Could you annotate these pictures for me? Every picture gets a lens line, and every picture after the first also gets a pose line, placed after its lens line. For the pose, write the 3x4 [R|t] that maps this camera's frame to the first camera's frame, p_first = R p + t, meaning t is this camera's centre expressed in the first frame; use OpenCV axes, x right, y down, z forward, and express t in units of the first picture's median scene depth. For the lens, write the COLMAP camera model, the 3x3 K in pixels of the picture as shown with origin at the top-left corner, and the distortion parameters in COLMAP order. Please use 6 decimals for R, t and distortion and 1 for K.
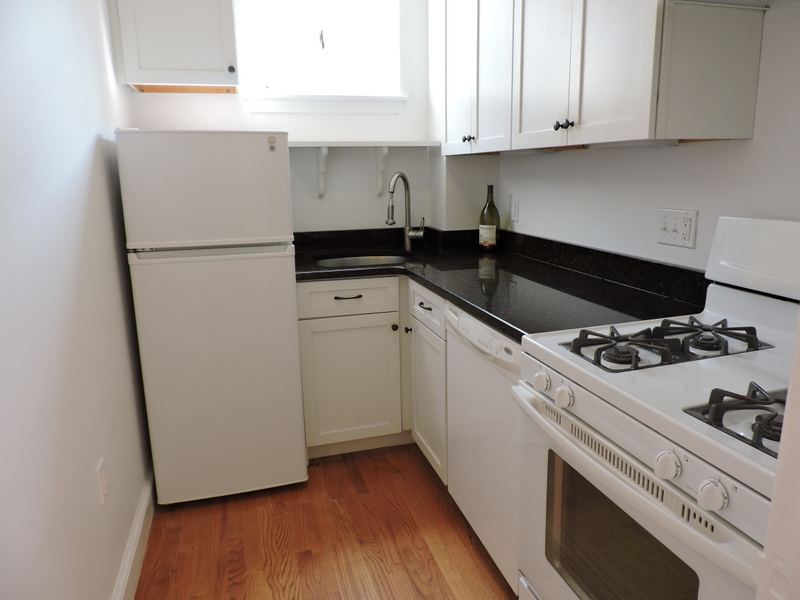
lens RADIAL K [[568.1, 0, 400.3], [0, 568.1, 299.4], [0, 0, 1]] dist [-0.016887, -0.000930]
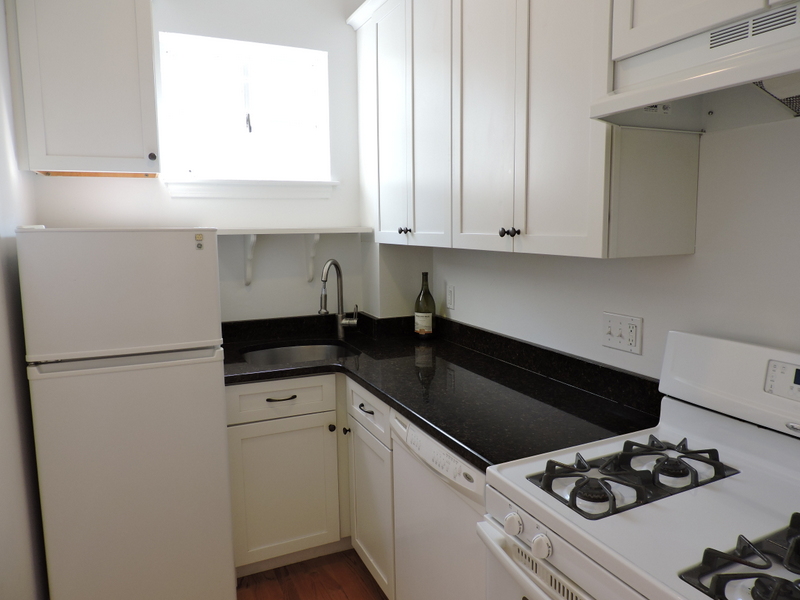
lens RADIAL K [[568.1, 0, 401.7], [0, 568.1, 304.2], [0, 0, 1]] dist [-0.016887, -0.000930]
pose [[0.989030, -0.013445, 0.147103, -0.035196], [0.026584, 0.995791, -0.087717, -0.078308], [-0.145304, 0.090665, 0.985224, 0.049427]]
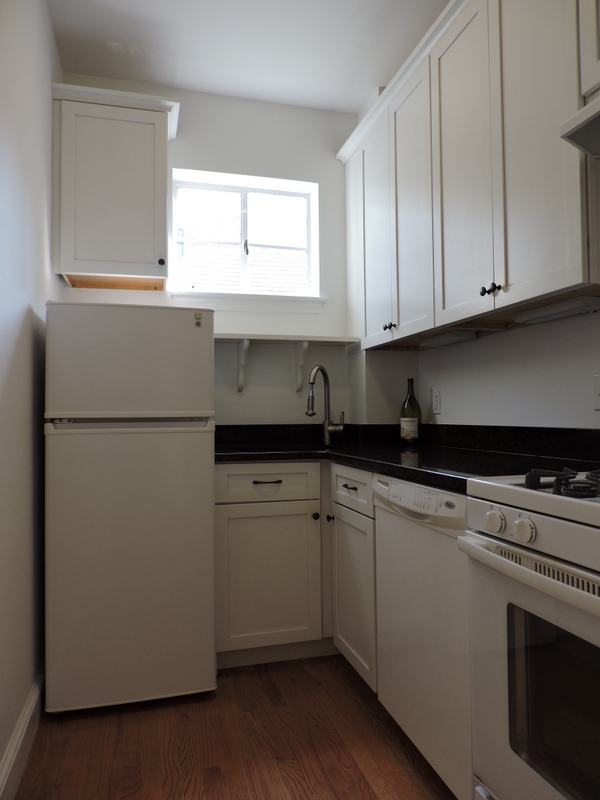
lens RADIAL K [[568.1, 0, 298.9], [0, 568.1, 405.5], [0, 0, 1]] dist [-0.016887, -0.000930]
pose [[0.999836, 0.007585, -0.016452, -0.026532], [-0.011234, 0.972019, -0.234633, 0.104095], [0.014212, 0.234779, 0.971945, 0.048655]]
